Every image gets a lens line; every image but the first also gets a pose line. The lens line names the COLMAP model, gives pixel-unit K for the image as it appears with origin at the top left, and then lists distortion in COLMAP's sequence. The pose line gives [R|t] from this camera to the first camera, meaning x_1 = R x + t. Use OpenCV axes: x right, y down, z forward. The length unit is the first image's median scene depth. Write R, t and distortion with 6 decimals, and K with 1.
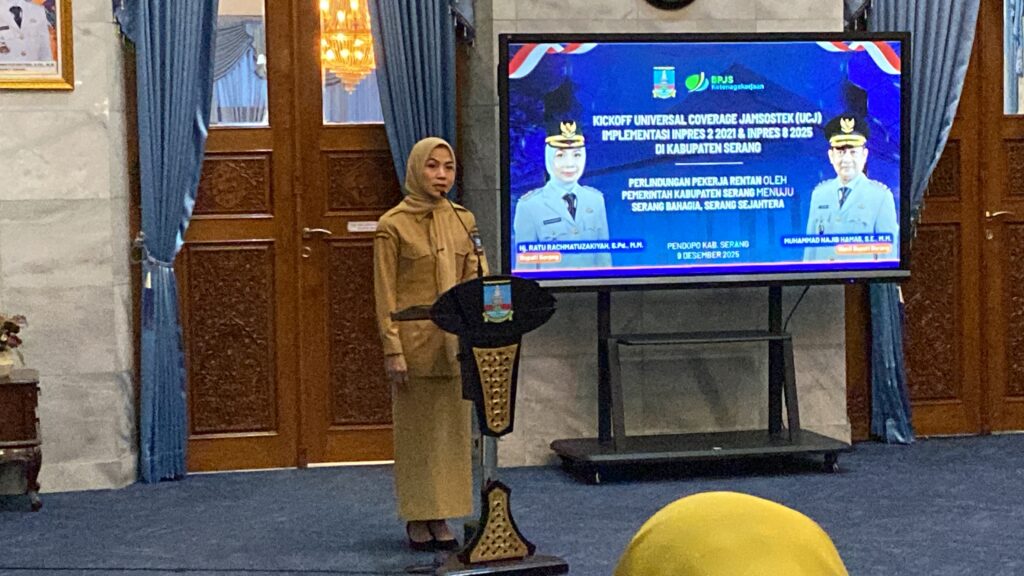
lens RADIAL K [[2091.3, 0, 512.0], [0, 2091.3, 288.0], [0, 0, 1]] dist [0.115329, 0.126547]
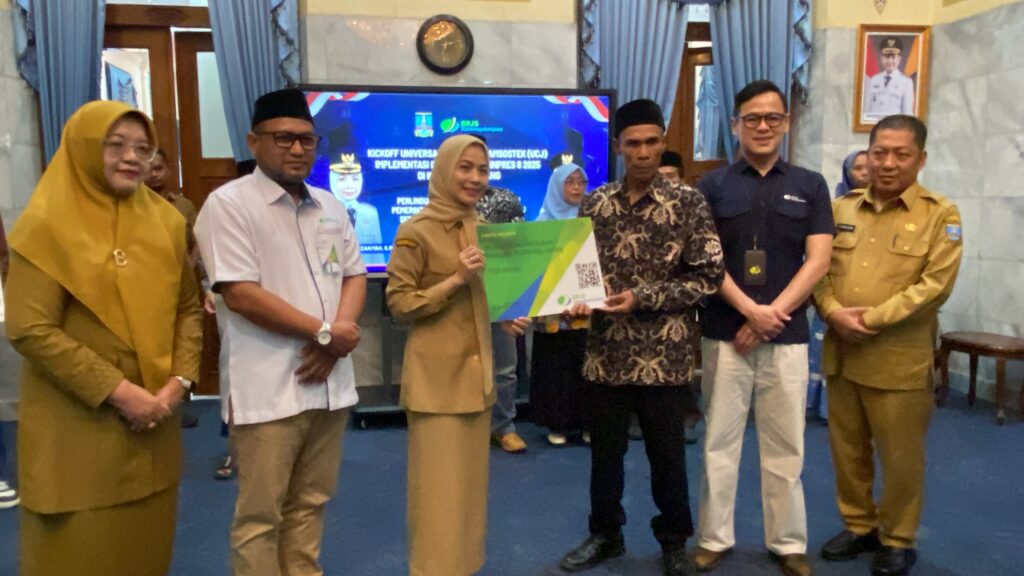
lens RADIAL K [[847.1, 0, 512.7], [0, 847.1, 310.3], [0, 0, 1]] dist [0.007627, -0.001233]
pose [[0.998261, 0.016490, -0.056590, 0.160573], [-0.012664, 0.997652, 0.067308, -0.018138], [0.057567, -0.066475, 0.996126, 0.463079]]
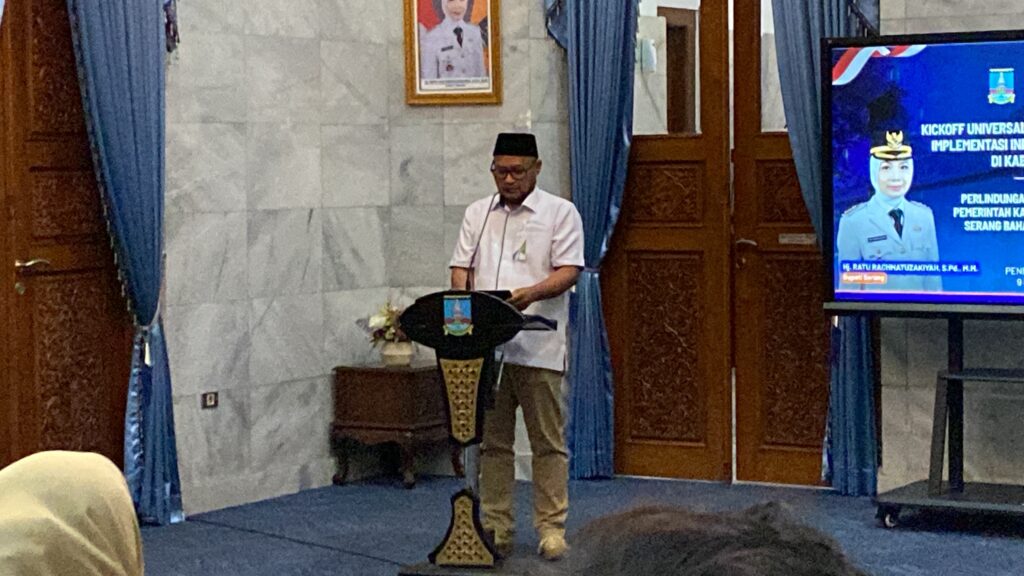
lens RADIAL K [[2426.4, 0, 512.0], [0, 2426.4, 288.0], [0, 0, 1]] dist [0.065431, 0.043798]
pose [[0.723198, 0.042955, -0.689304, 0.636290], [-0.042036, 0.998951, 0.018149, -0.022775], [0.689360, 0.015850, 0.724245, 0.112673]]
